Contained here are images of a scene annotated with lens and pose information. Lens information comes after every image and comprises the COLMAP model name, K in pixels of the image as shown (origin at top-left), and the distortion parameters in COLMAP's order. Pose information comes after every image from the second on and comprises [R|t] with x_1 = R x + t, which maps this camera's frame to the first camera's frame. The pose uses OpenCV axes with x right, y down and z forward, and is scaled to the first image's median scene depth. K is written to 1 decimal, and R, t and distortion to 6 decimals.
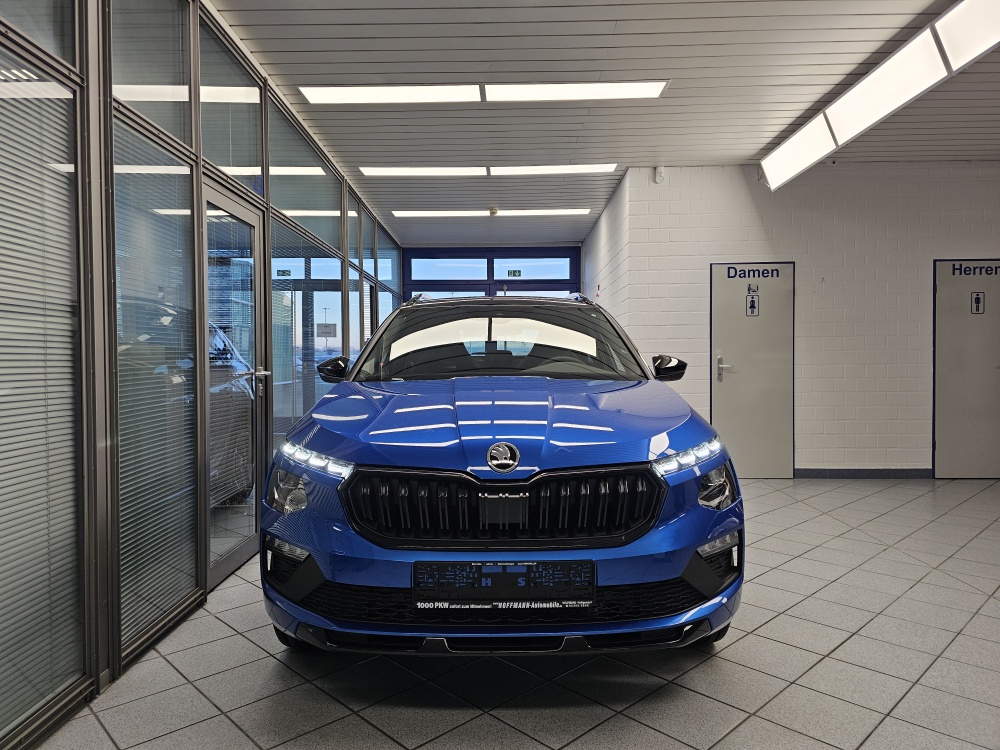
lens RADIAL K [[672.6, 0, 500.0], [0, 672.6, 375.0], [0, 0, 1]] dist [0.018865, -0.005156]
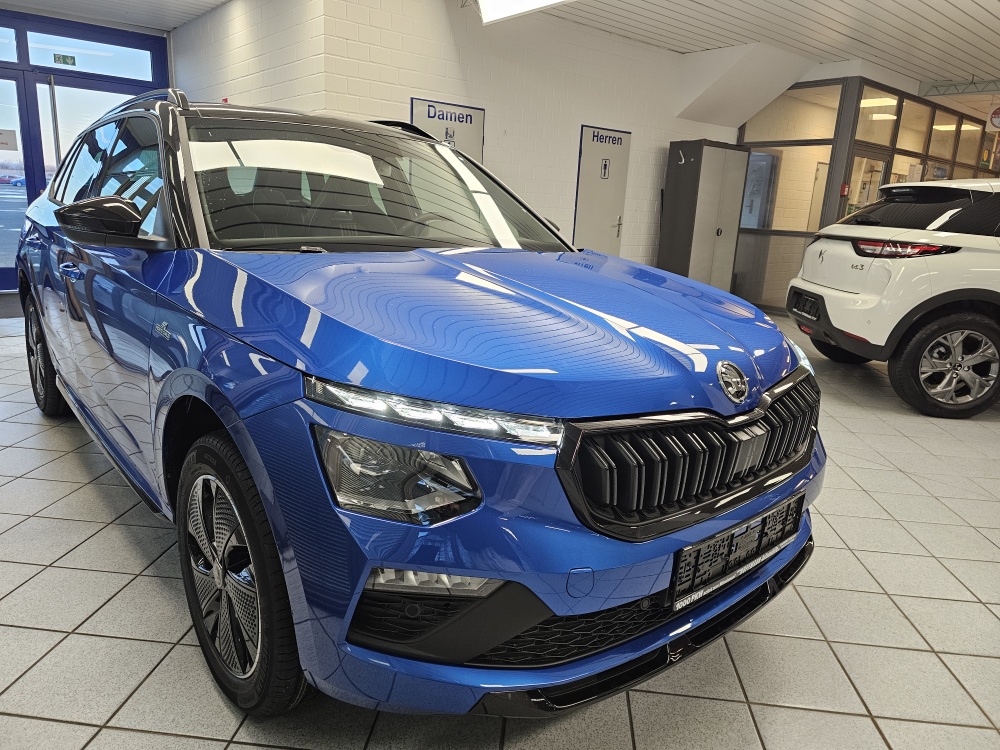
lens RADIAL K [[672.6, 0, 500.0], [0, 672.6, 375.0], [0, 0, 1]] dist [0.018865, -0.005156]
pose [[0.754869, -0.117327, 0.645297, -0.215458], [-0.040232, 0.973734, 0.224106, -0.014042], [-0.654641, -0.195132, 0.730321, 0.205822]]
